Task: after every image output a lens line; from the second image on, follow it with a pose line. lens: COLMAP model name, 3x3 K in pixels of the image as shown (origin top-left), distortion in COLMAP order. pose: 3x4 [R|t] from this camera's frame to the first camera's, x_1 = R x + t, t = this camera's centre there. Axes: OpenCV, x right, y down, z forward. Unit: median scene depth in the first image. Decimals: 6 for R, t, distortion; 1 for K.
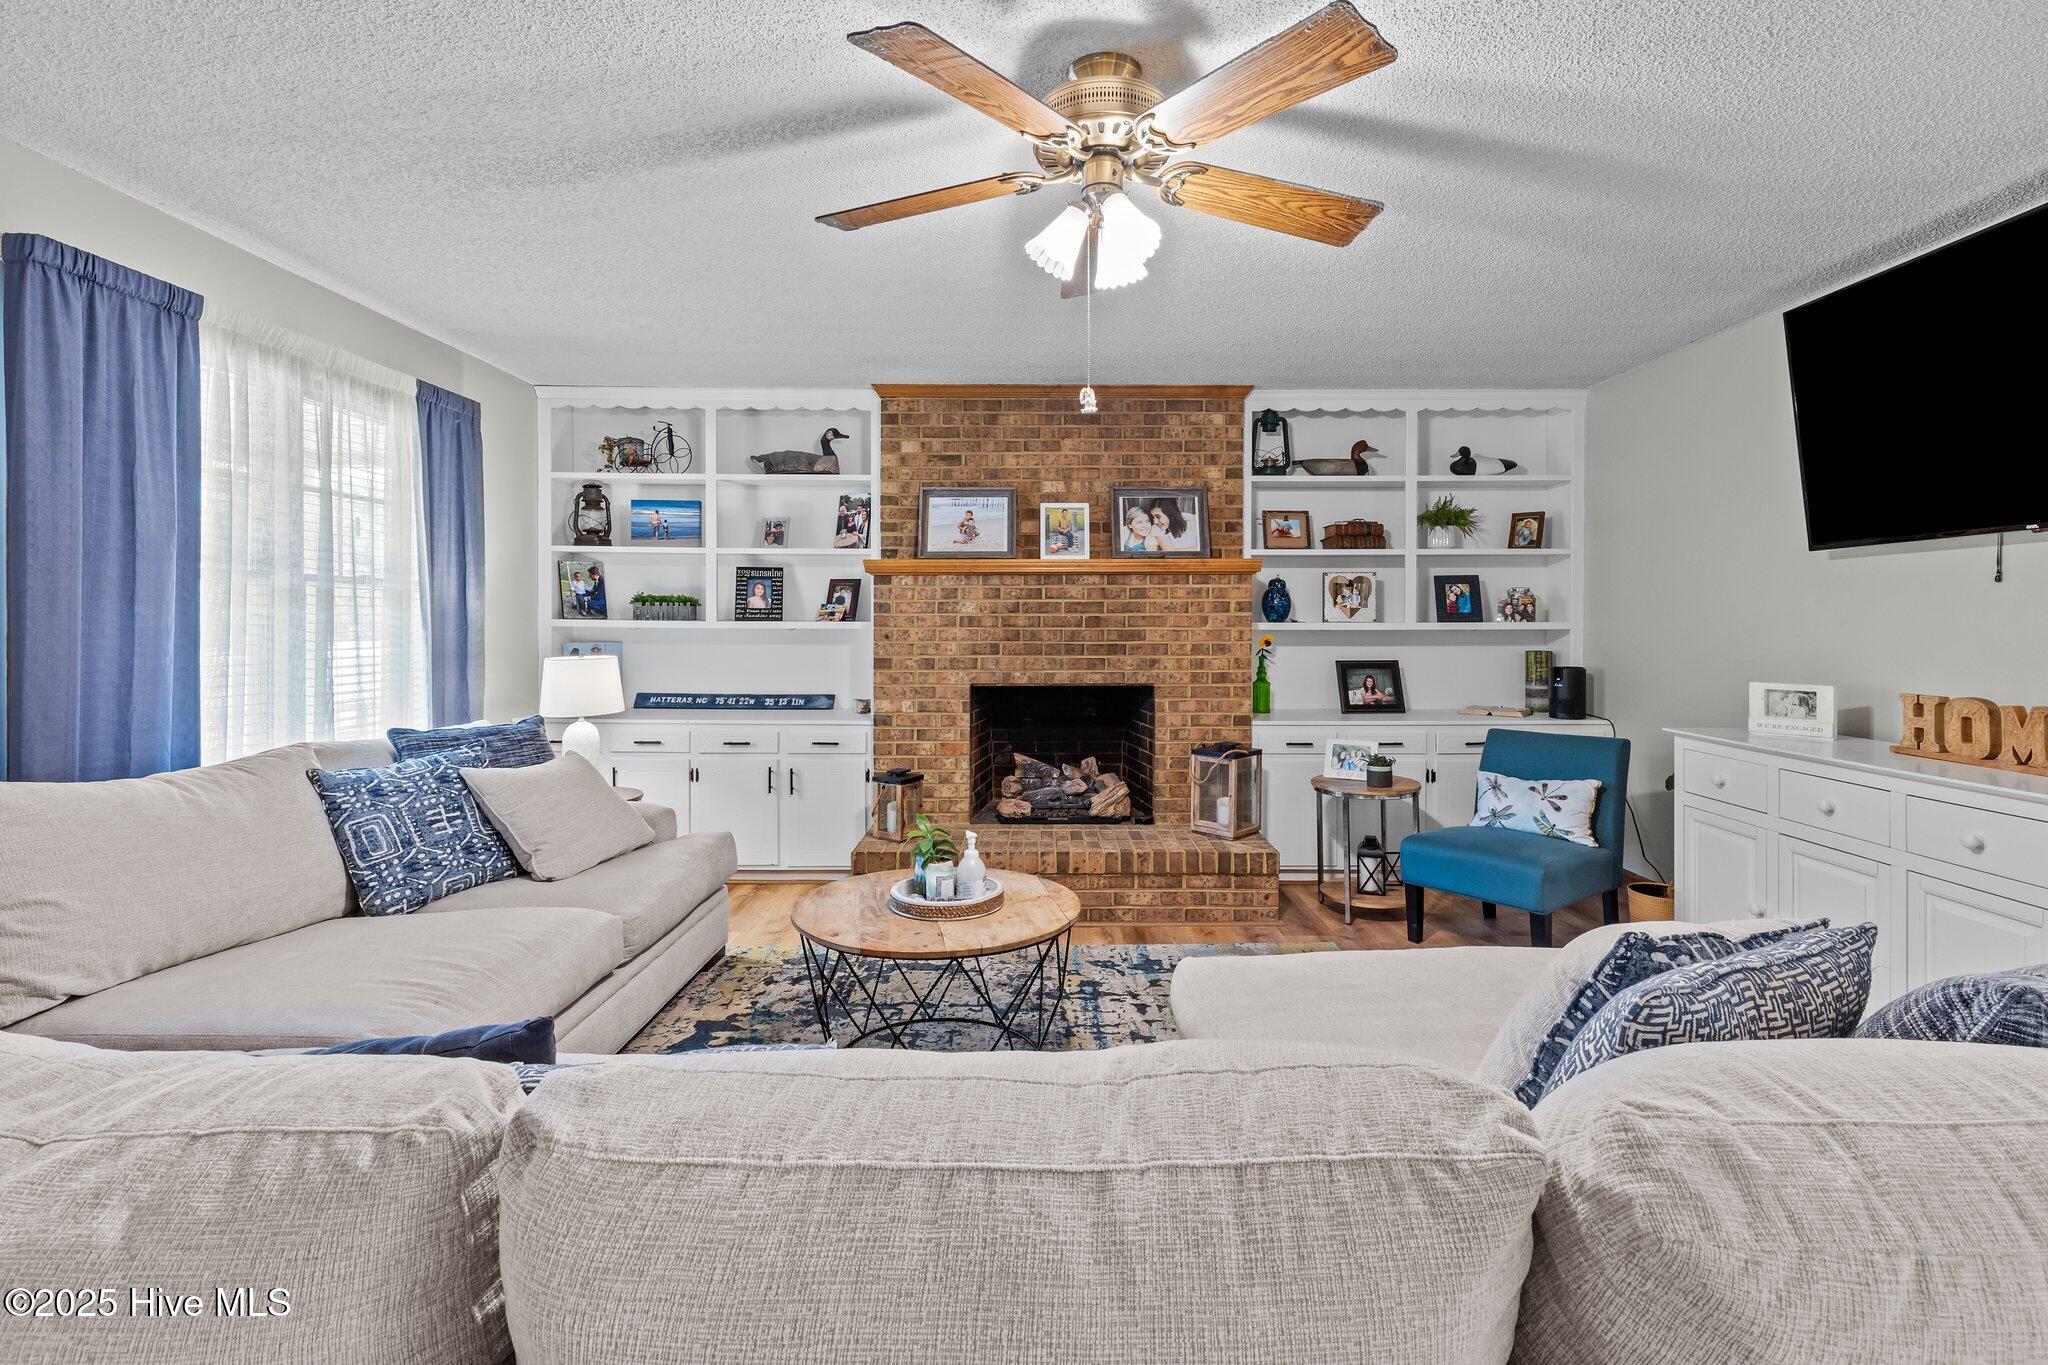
lens RADIAL K [[935.5, 0, 1056.2], [0, 935.5, 623.7], [0, 0, 1]] dist [0.001483, 0.000131]
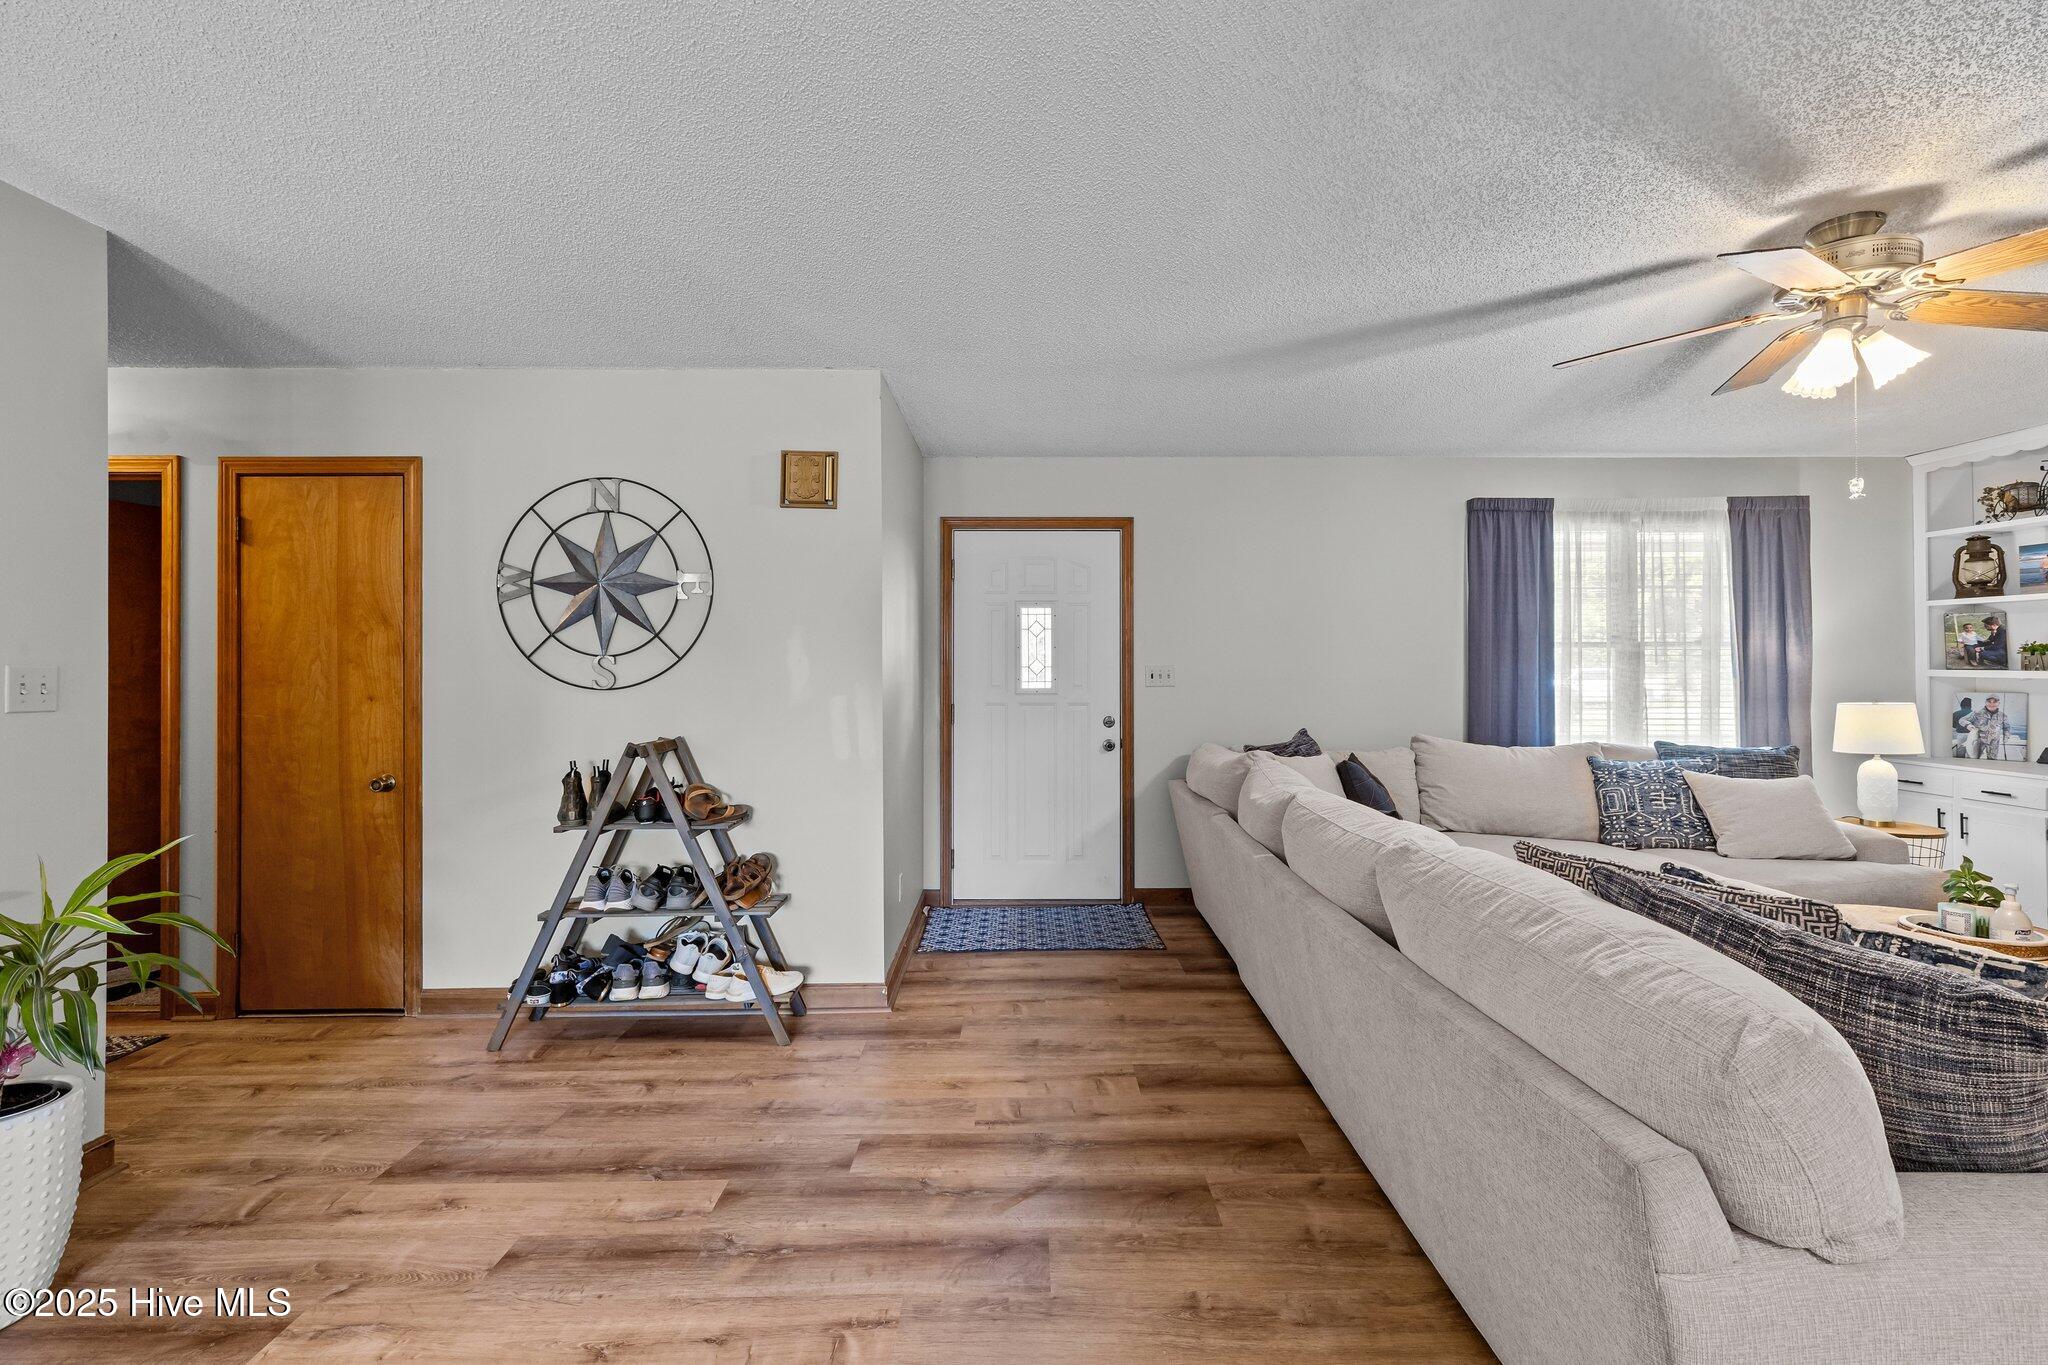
lens RADIAL K [[917.7, 0, 1025.6], [0, 917.7, 666.9], [0, 0, 1]] dist [0.001282, 0.000329]
pose [[-0.001144, -0.003034, -0.999995, 0.547951], [-0.002150, 0.999993, -0.003032, -0.002572], [0.999997, 0.002147, -0.001151, -0.032332]]
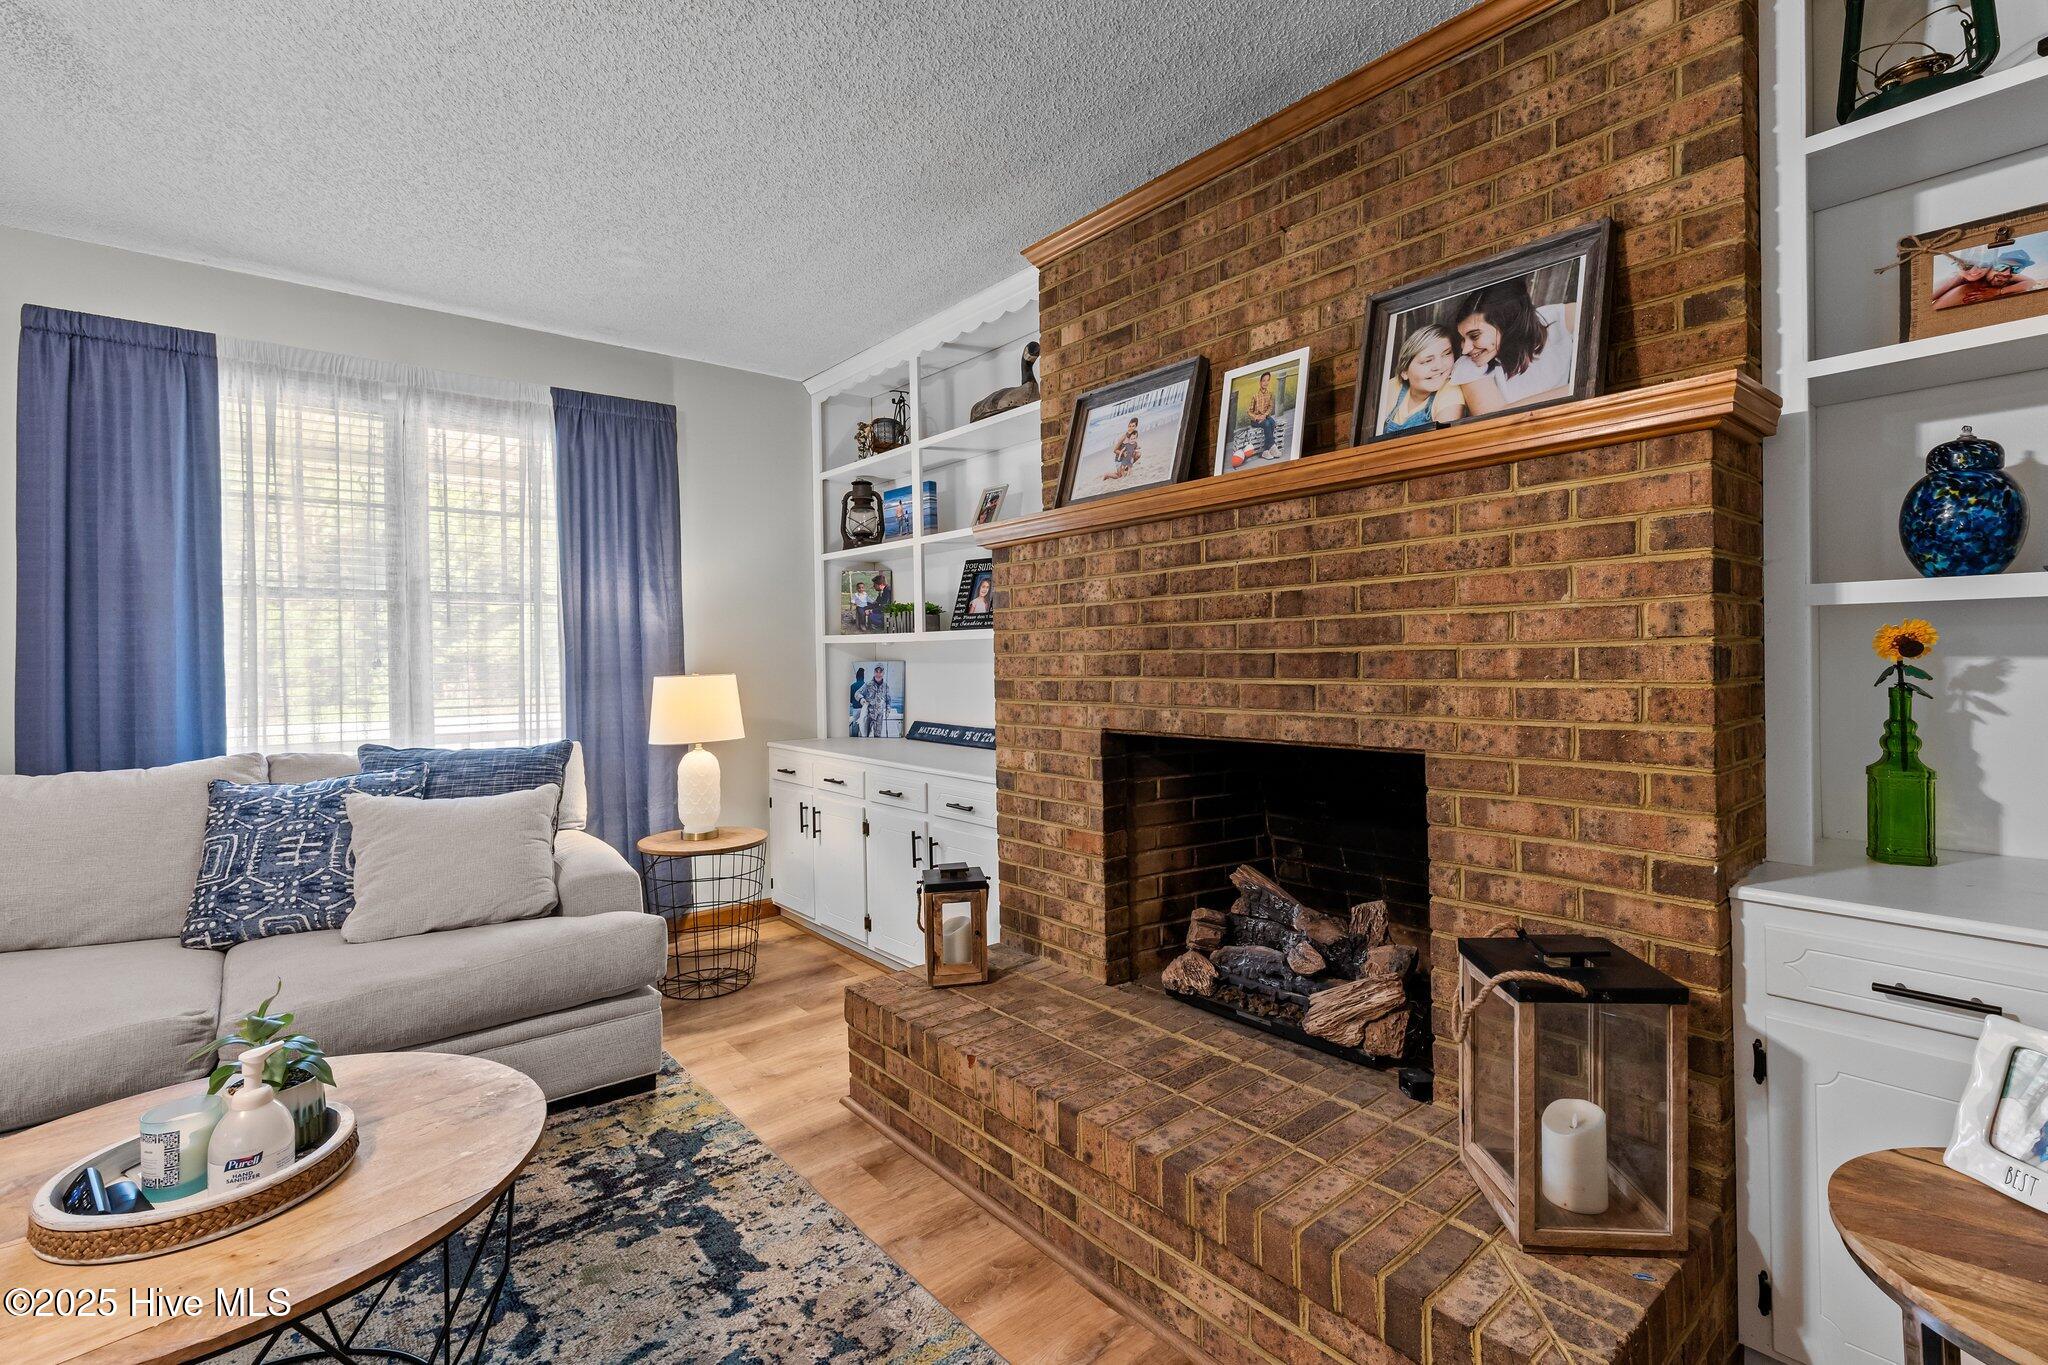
lens RADIAL K [[936.1, 0, 1026.3], [0, 936.1, 660.5], [0, 0, 1]] dist [0.000190, -0.000371]
pose [[0.634491, -0.008187, -0.772887, 0.306711], [0.012596, 0.999921, -0.000251, 0.023716], [0.772828, -0.009576, 0.634543, 0.615247]]
